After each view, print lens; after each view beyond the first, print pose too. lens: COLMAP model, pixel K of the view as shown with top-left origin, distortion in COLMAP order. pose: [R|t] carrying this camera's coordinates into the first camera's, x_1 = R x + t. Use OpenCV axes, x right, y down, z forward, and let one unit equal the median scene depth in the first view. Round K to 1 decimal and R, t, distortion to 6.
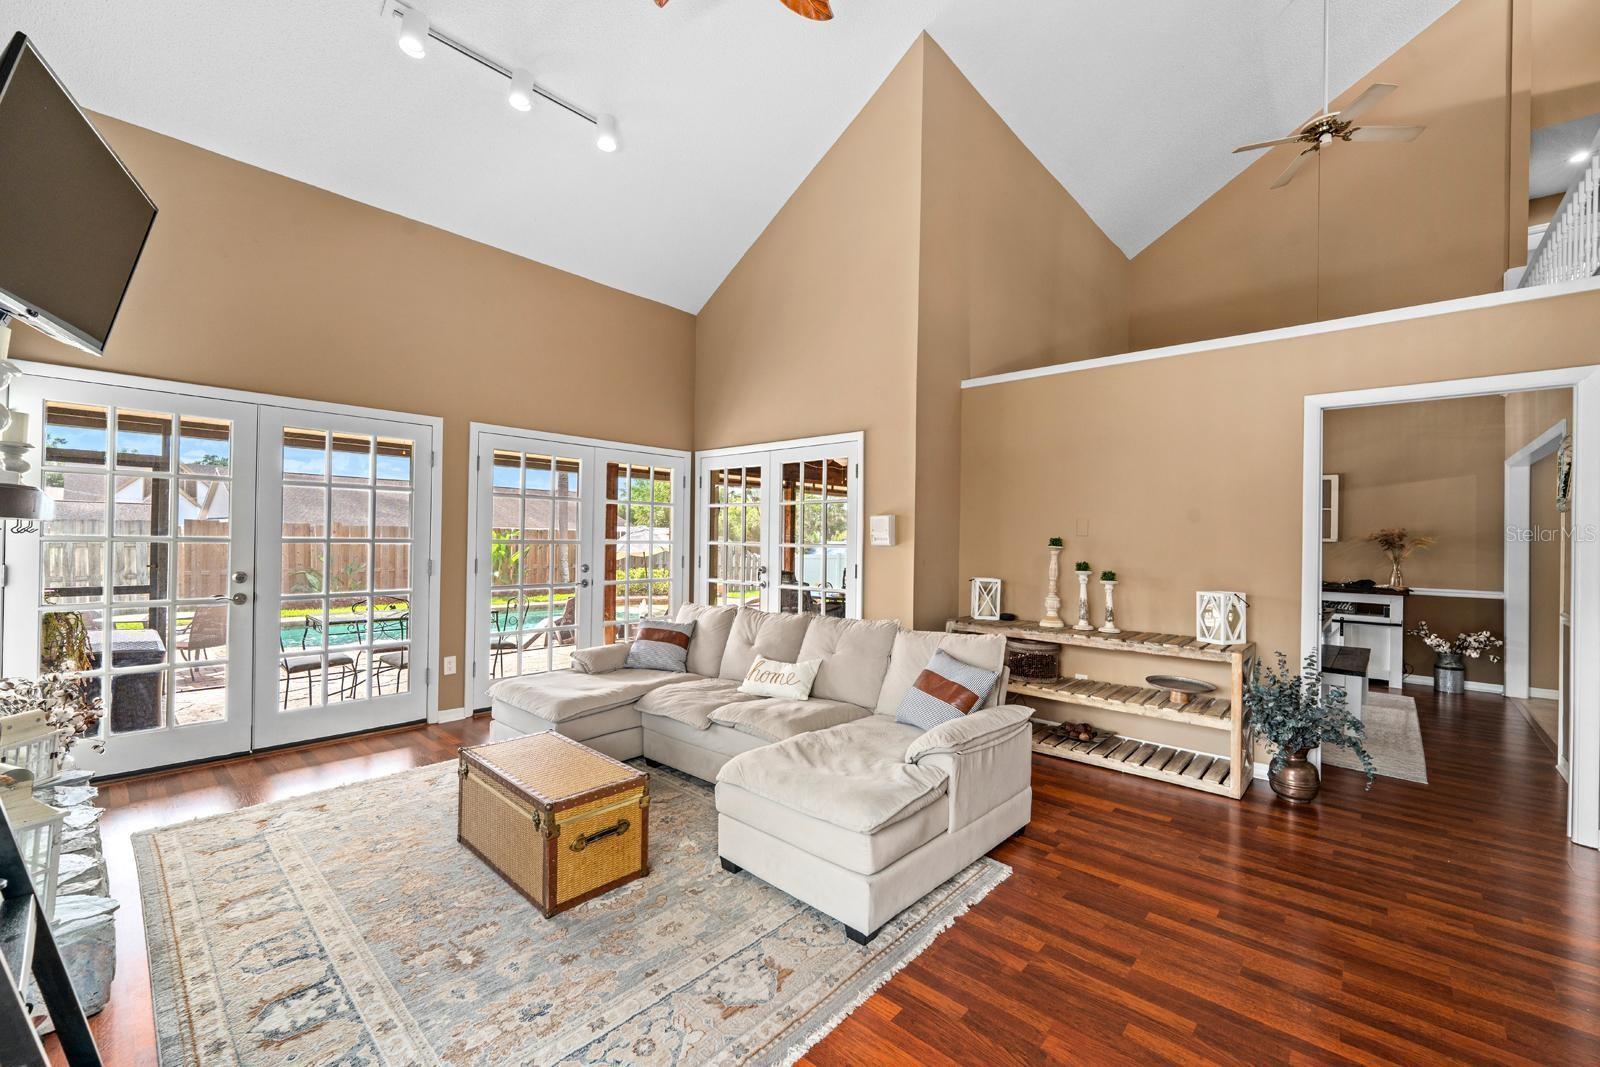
lens RADIAL K [[650.7, 0, 794.8], [0, 650.7, 531.4], [0, 0, 1]] dist [0.000103, -0.000040]
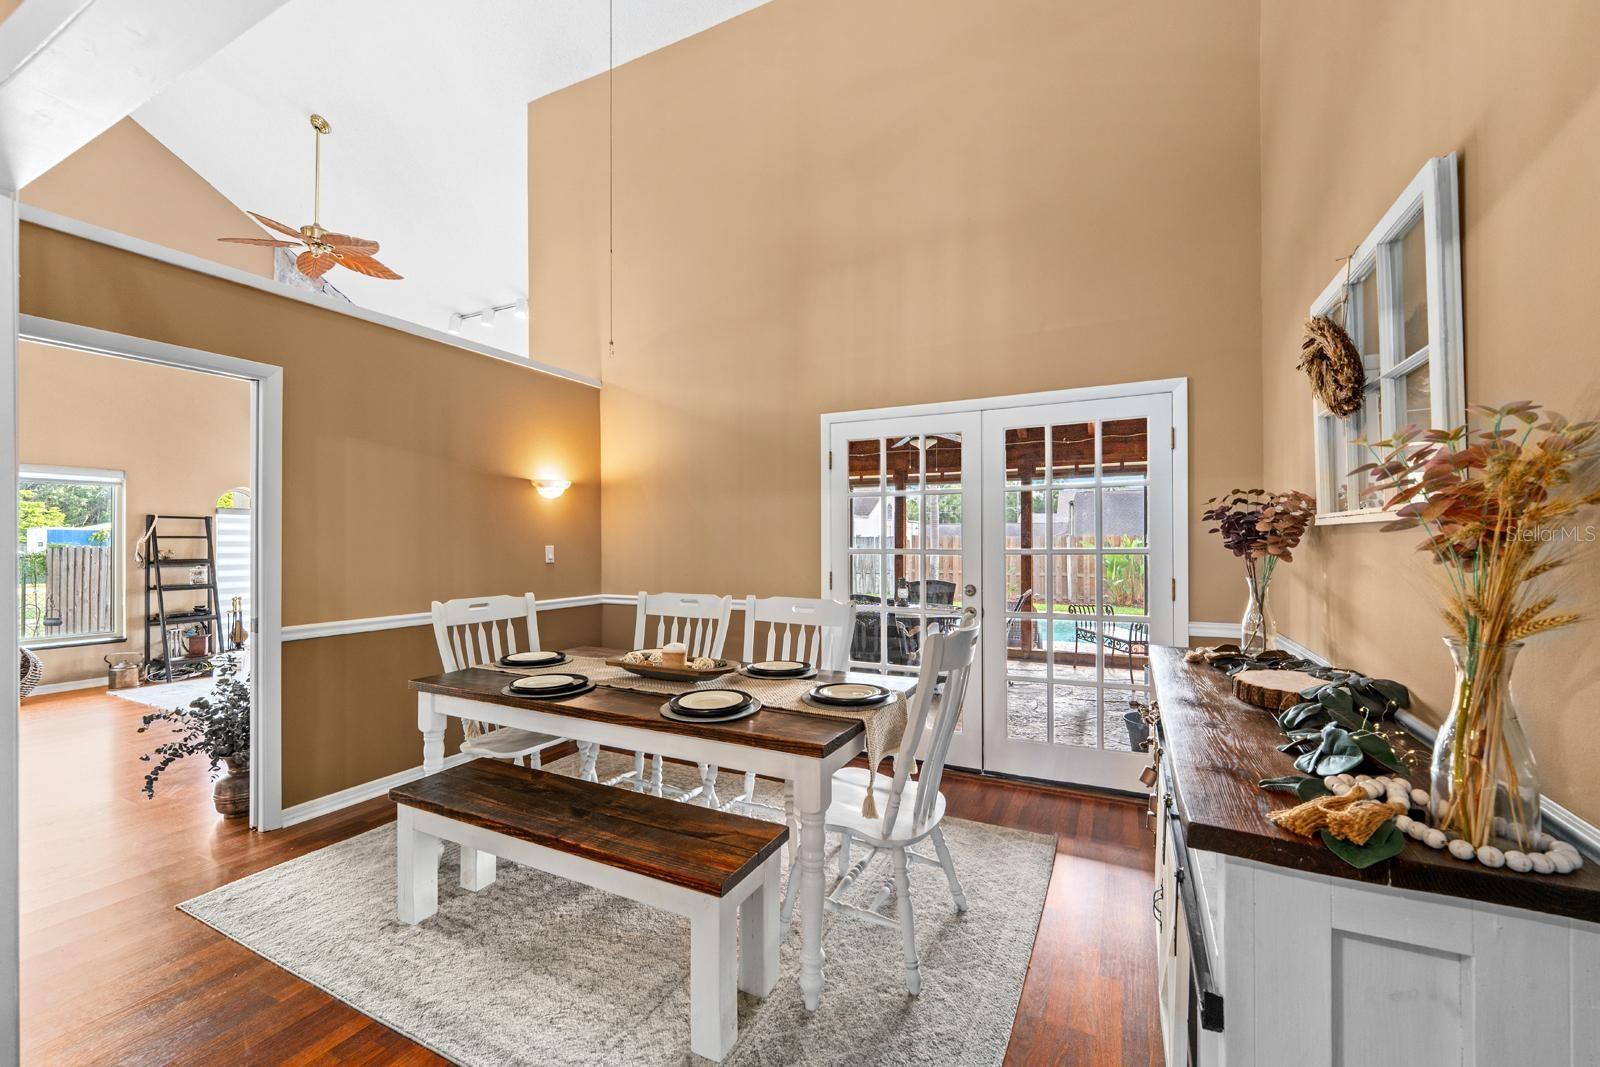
lens RADIAL K [[650.7, 0, 794.9], [0, 650.7, 541.9], [0, 0, 1]] dist [0.000103, -0.000040]
pose [[0.261479, -0.023187, -0.964931, 1.525887], [0.020002, 0.999627, -0.018601, 0.047734], [0.965002, -0.014437, 0.261845, 1.234888]]
